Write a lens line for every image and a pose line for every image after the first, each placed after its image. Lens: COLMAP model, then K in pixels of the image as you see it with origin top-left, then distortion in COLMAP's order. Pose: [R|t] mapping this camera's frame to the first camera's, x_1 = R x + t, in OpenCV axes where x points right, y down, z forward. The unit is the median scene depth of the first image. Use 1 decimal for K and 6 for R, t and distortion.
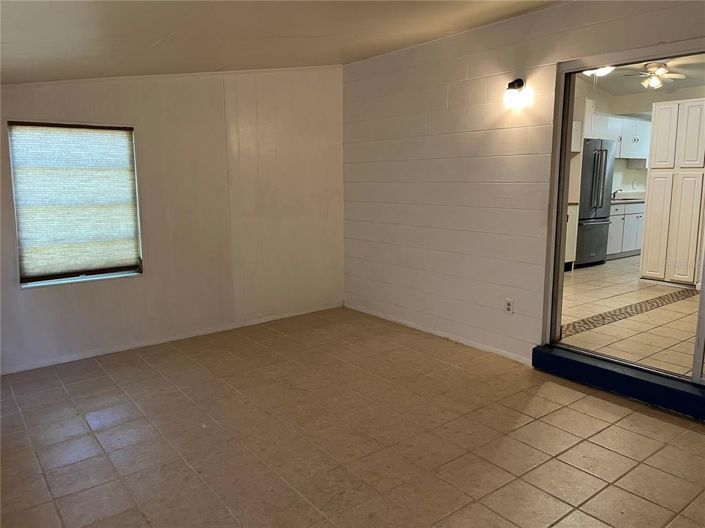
lens RADIAL K [[535.2, 0, 350.9], [0, 535.2, 258.6], [0, 0, 1]] dist [0.060629, -0.066104]
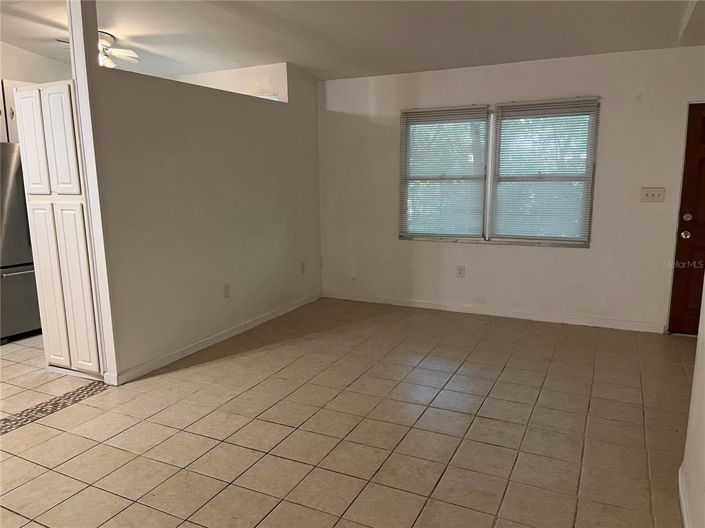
lens RADIAL K [[535.2, 0, 351.0], [0, 535.2, 266.8], [0, 0, 1]] dist [0.060629, -0.066104]
pose [[0.901952, -0.086358, 0.423113, 1.046326], [0.072802, 0.996184, 0.048129, -0.146501], [-0.425654, -0.012606, 0.904798, 0.483448]]
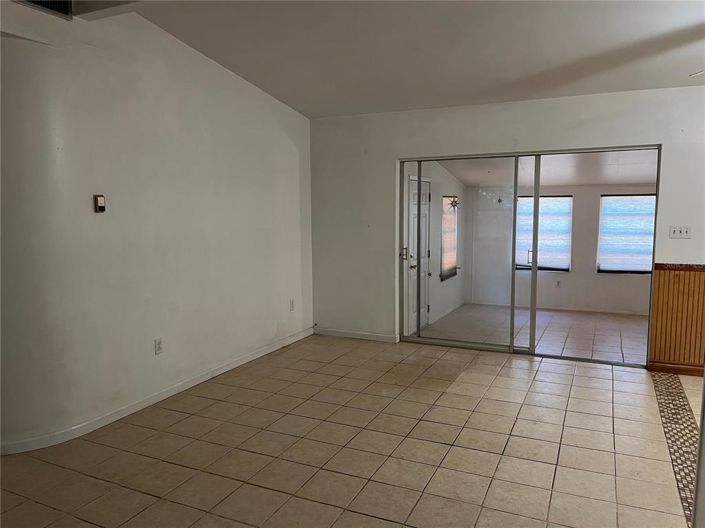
lens RADIAL K [[535.2, 0, 349.0], [0, 535.2, 263.5], [0, 0, 1]] dist [0.060629, -0.066104]
pose [[-0.893038, 0.055649, -0.446527, 1.691115], [-0.056223, 0.970748, 0.233423, -0.356456], [0.446455, 0.233561, -0.863786, 1.929645]]
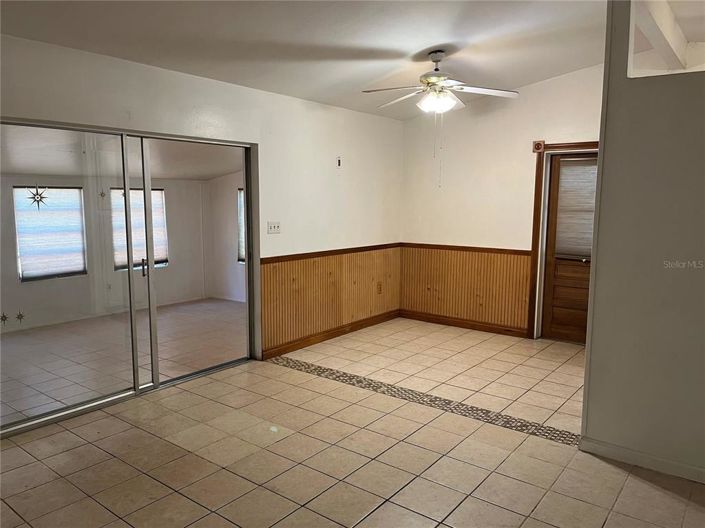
lens RADIAL K [[535.2, 0, 353.3], [0, 535.2, 266.2], [0, 0, 1]] dist [0.060629, -0.066104]
pose [[0.247791, 0.127595, -0.960374, 1.809402], [-0.145230, 0.984980, 0.093393, -0.232411], [0.957866, 0.116333, 0.262600, 0.989945]]
